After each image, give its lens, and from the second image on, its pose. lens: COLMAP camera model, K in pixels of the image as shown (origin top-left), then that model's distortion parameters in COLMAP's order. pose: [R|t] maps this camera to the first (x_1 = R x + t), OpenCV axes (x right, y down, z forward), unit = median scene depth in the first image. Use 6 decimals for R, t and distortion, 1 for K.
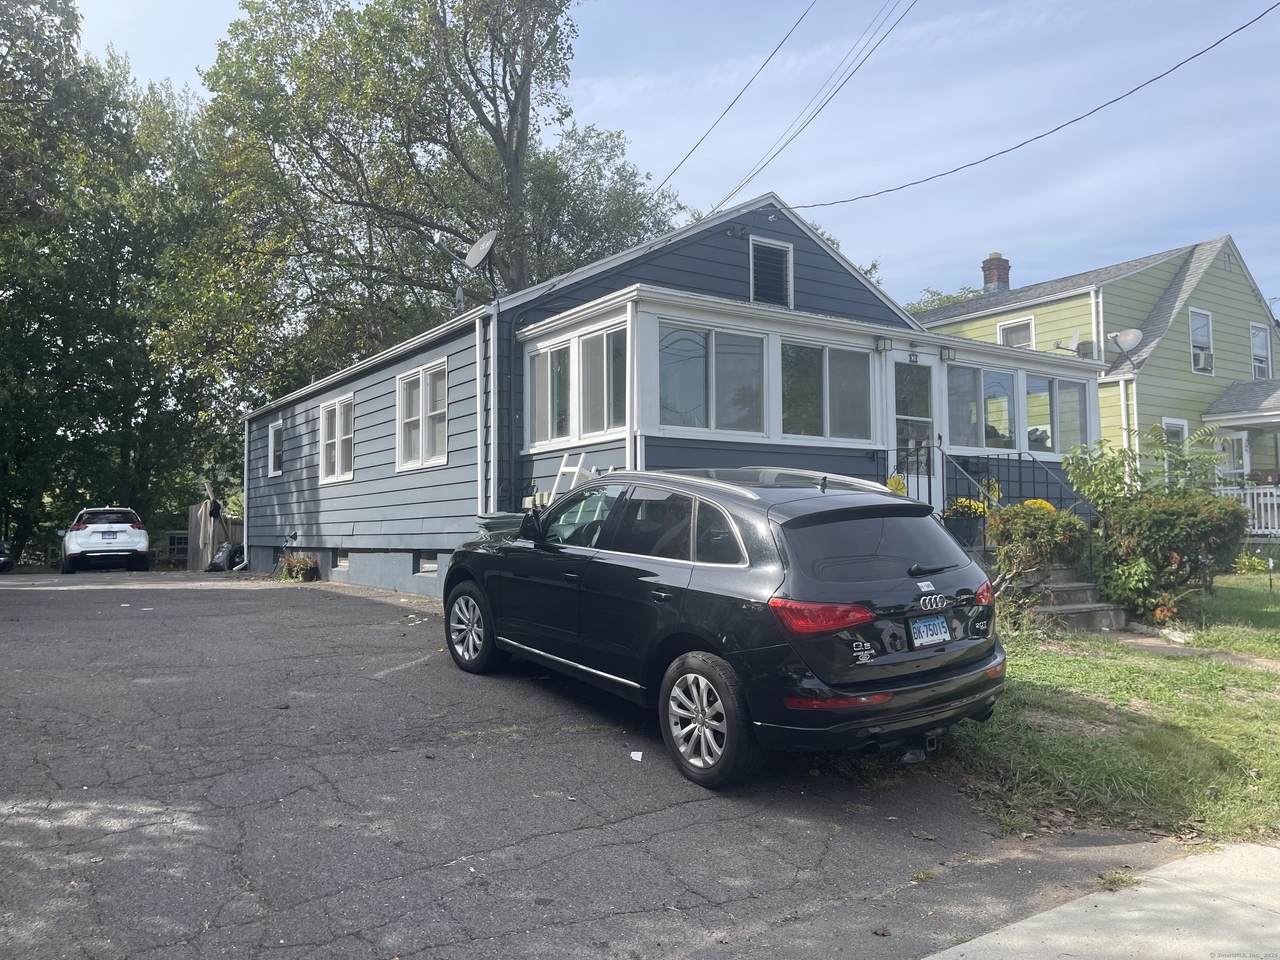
lens RADIAL K [[987.4, 0, 640.0], [0, 987.4, 480.0], [0, 0, 1]] dist [0.074663, -0.112952]
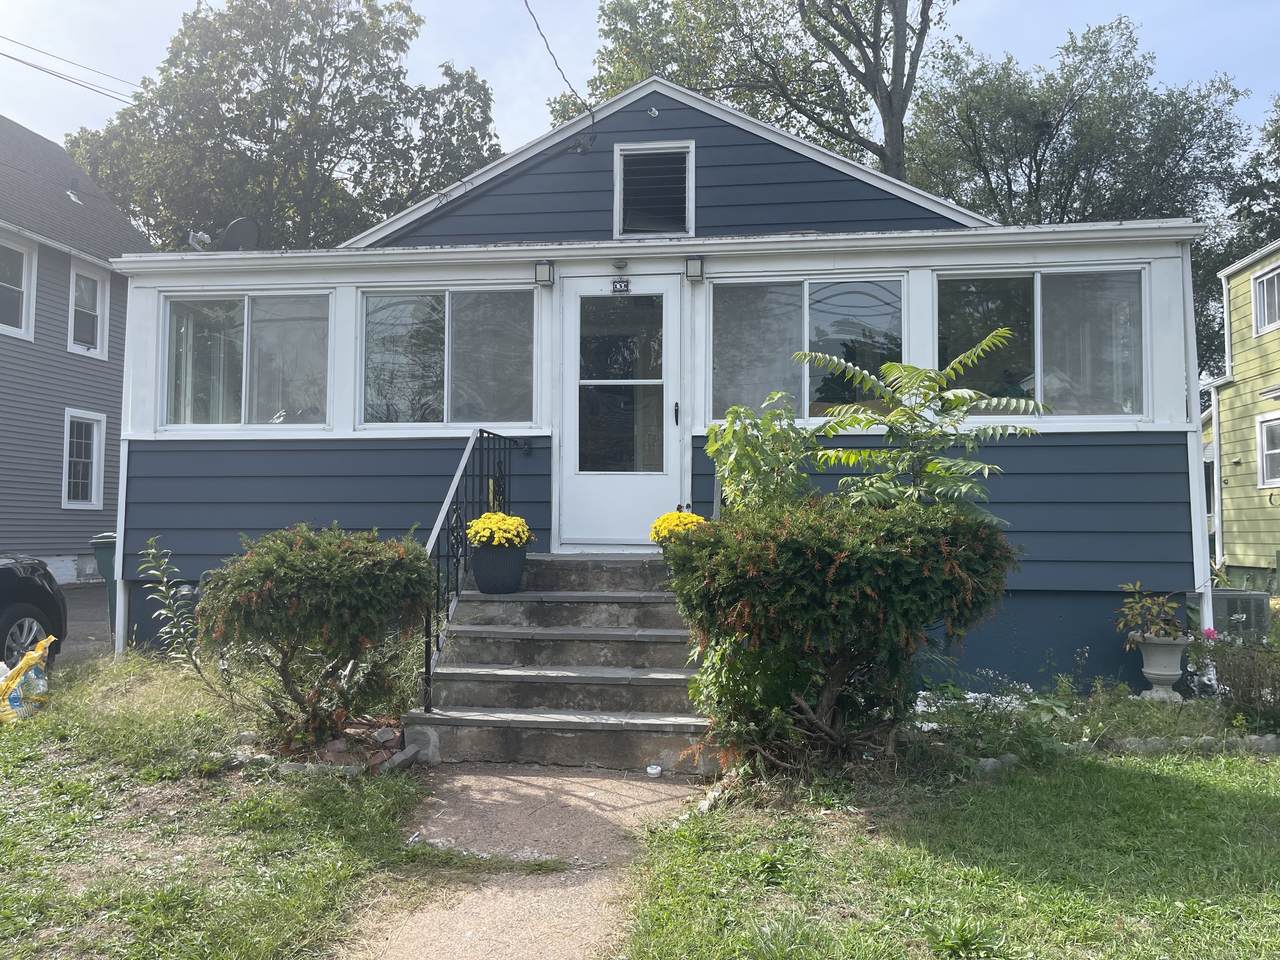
lens RADIAL K [[987.4, 0, 640.0], [0, 987.4, 480.0], [0, 0, 1]] dist [0.074663, -0.112952]
pose [[0.757328, -0.023820, -0.652600, 0.697852], [0.024683, 0.999665, -0.007844, 0.004494], [0.652567, -0.010168, 0.757662, 0.543617]]
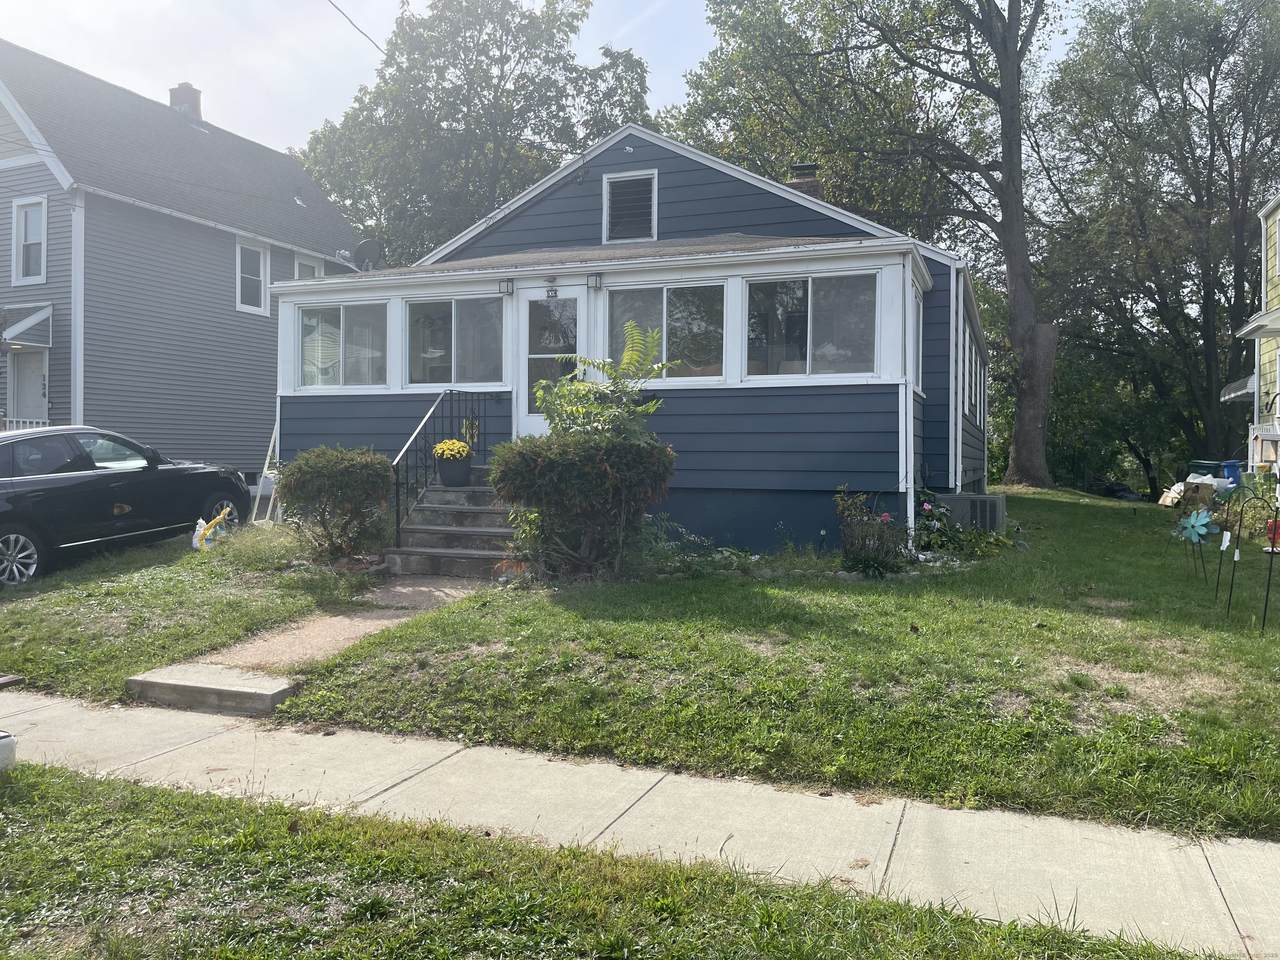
lens RADIAL K [[987.4, 0, 640.0], [0, 987.4, 480.0], [0, 0, 1]] dist [0.074663, -0.112952]
pose [[0.576393, 0.027968, -0.816694, 1.134769], [0.031174, 0.997934, 0.056177, 0.007256], [0.816578, -0.057839, 0.574331, 0.513275]]
